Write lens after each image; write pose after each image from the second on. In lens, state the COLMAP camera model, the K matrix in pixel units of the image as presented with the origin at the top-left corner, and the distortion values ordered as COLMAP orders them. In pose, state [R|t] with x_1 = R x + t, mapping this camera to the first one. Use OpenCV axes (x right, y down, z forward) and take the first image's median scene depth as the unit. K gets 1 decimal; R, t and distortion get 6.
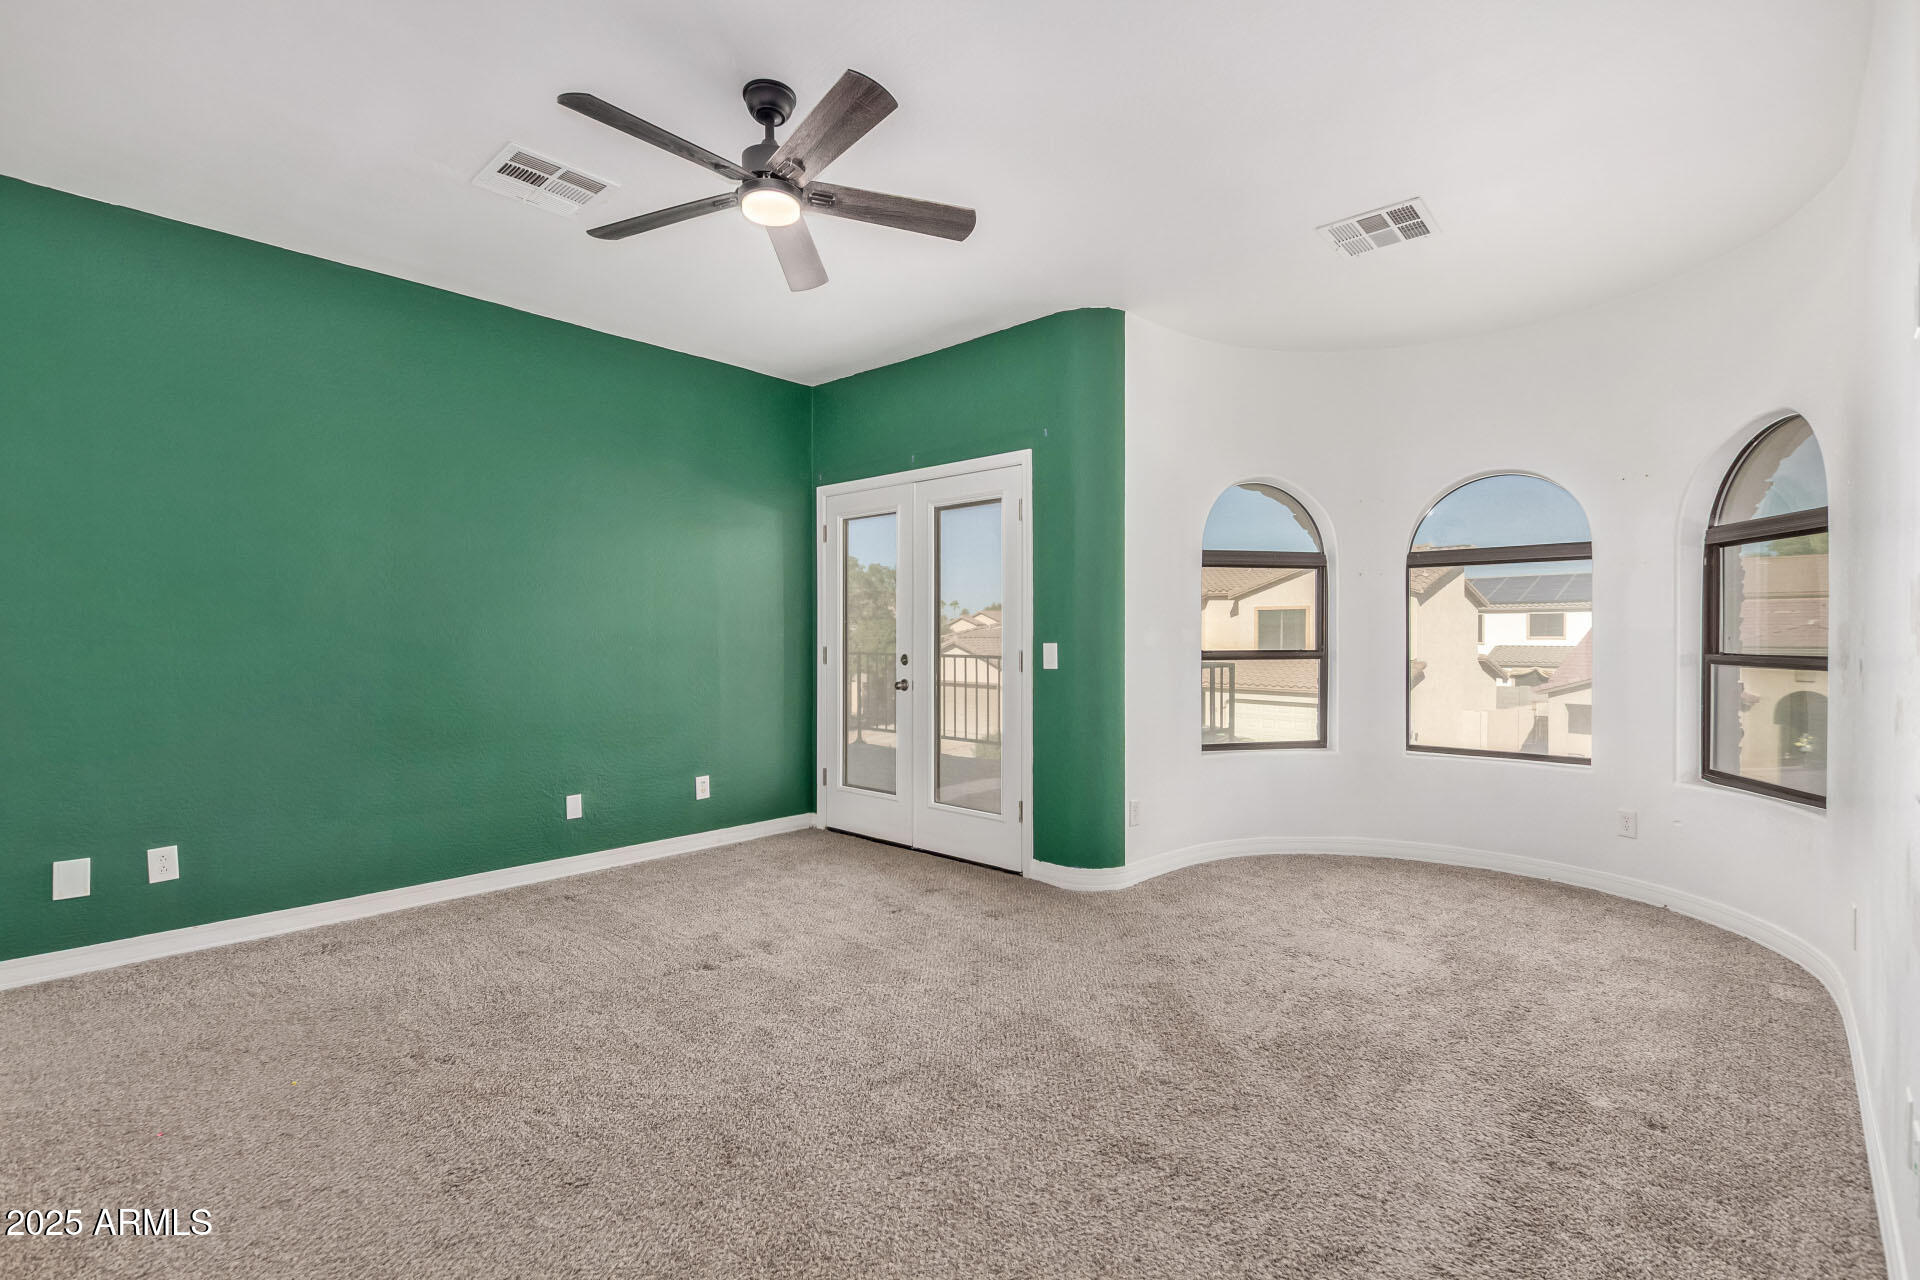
lens RADIAL K [[873.9, 0, 967.8], [0, 873.9, 638.9], [0, 0, 1]] dist [0.007739, -0.003023]
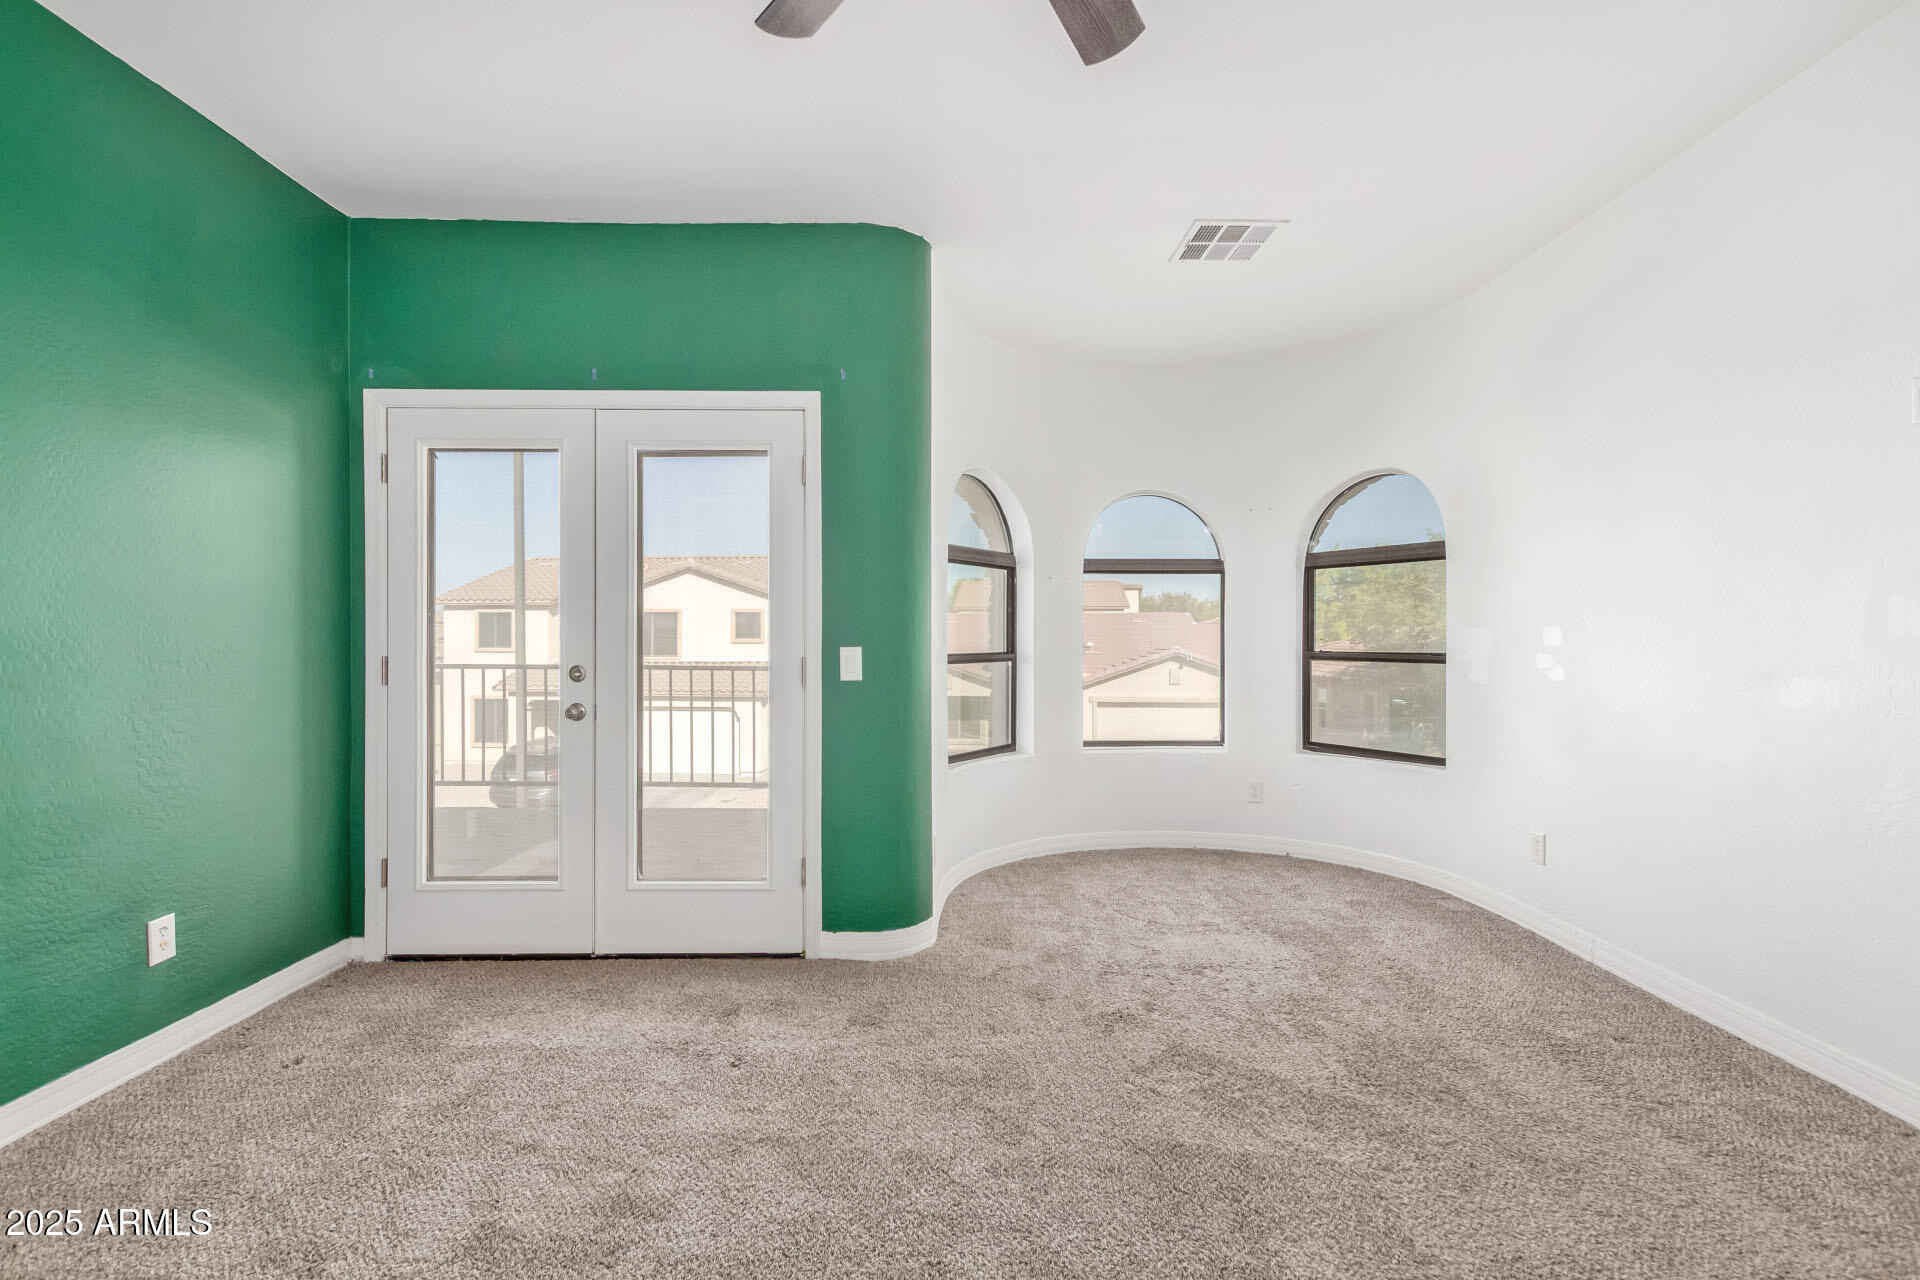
lens RADIAL K [[873.9, 0, 962.1], [0, 873.9, 639.5], [0, 0, 1]] dist [0.007739, -0.003023]
pose [[0.732942, -0.001148, 0.680290, -0.361958], [0.002933, 0.999995, -0.001473, -0.000673], [-0.680284, 0.003075, 0.732942, 0.368783]]
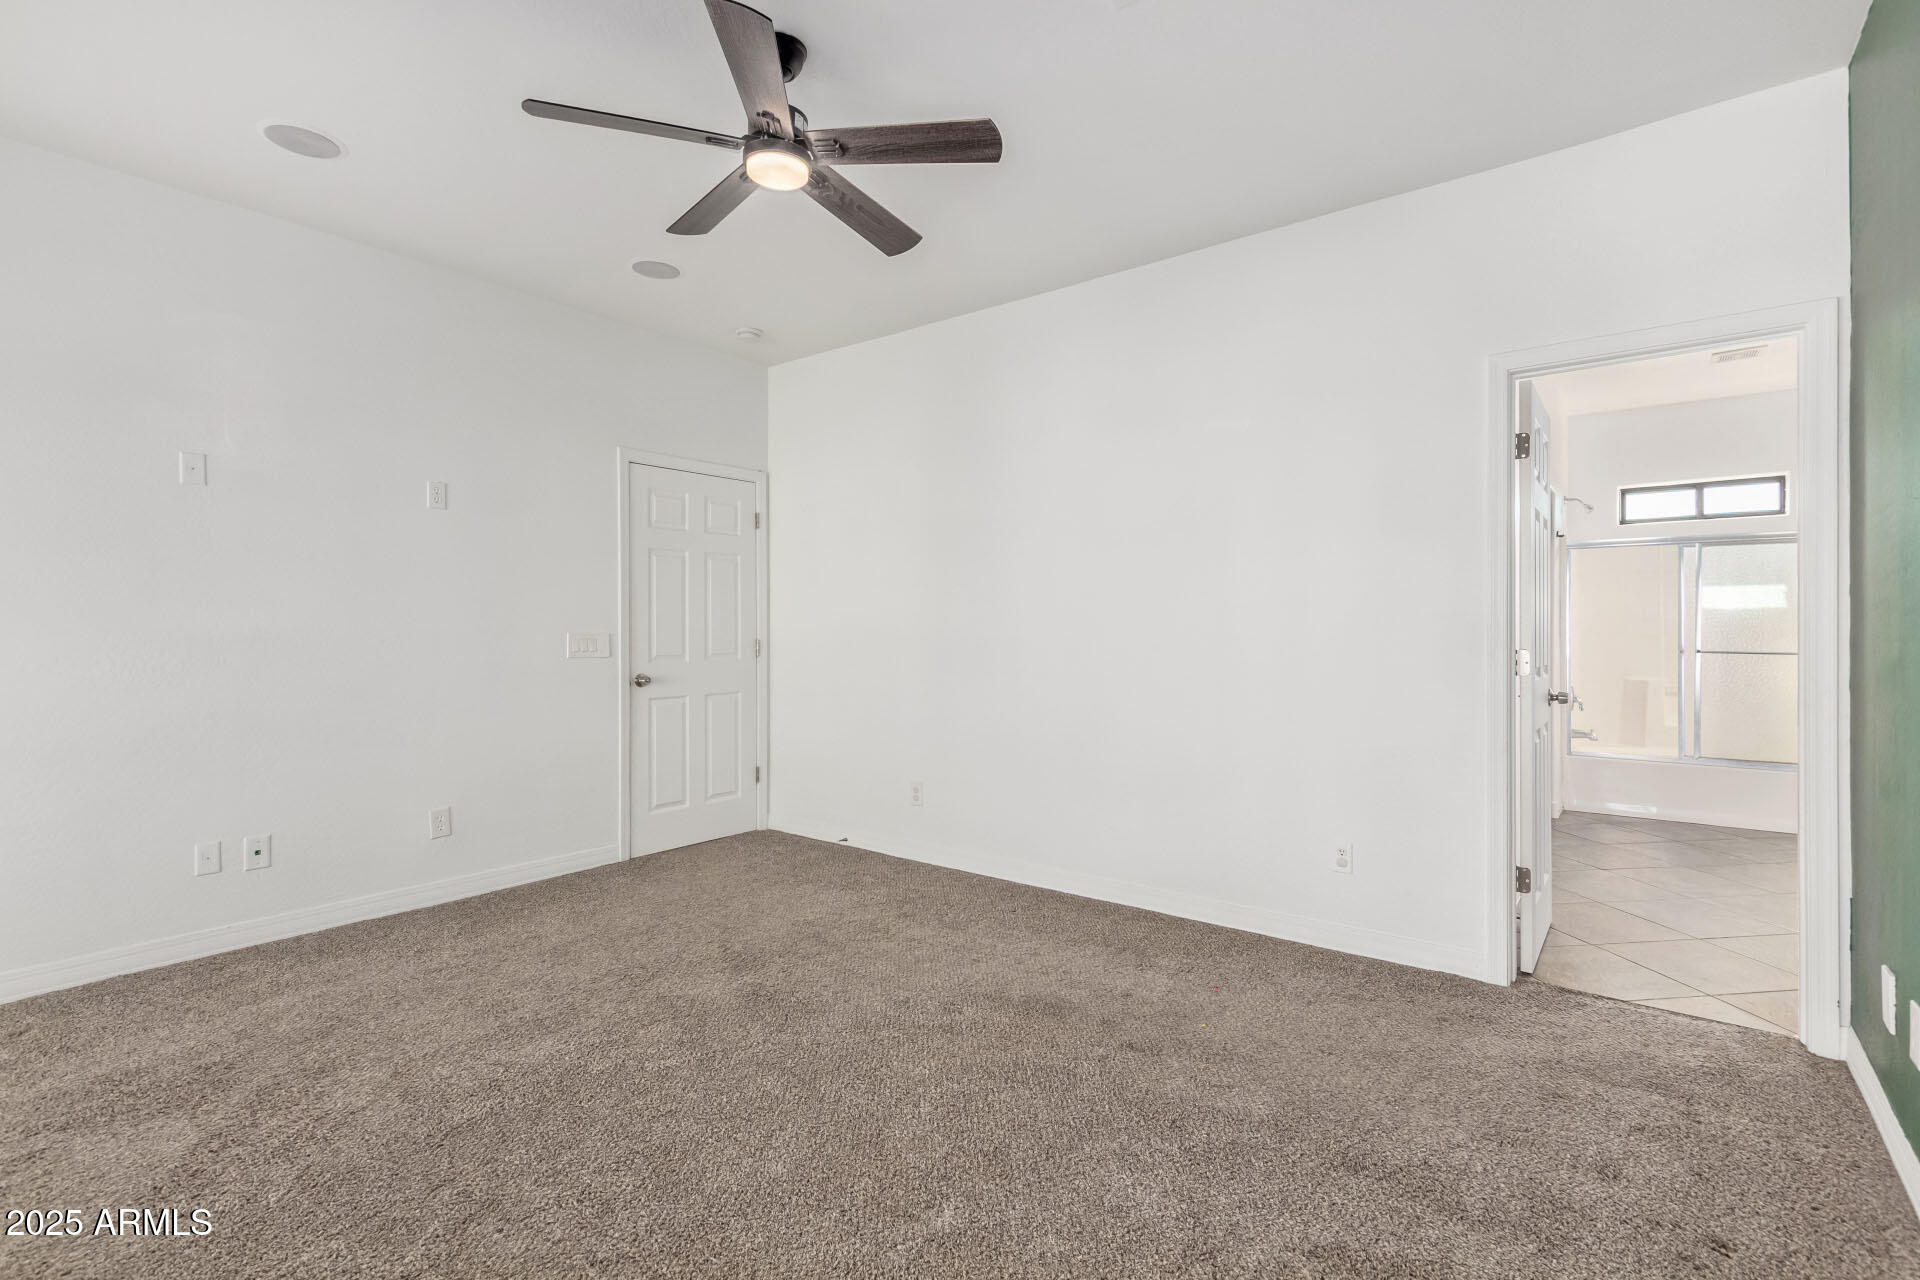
lens RADIAL K [[873.9, 0, 960.0], [0, 873.9, 633.2], [0, 0, 1]] dist [0.007739, -0.003023]
pose [[-0.996658, 0.002923, -0.081637, -0.206834], [0.002260, 0.999964, 0.008209, -0.002641], [0.081658, 0.007997, -0.996628, 1.168780]]
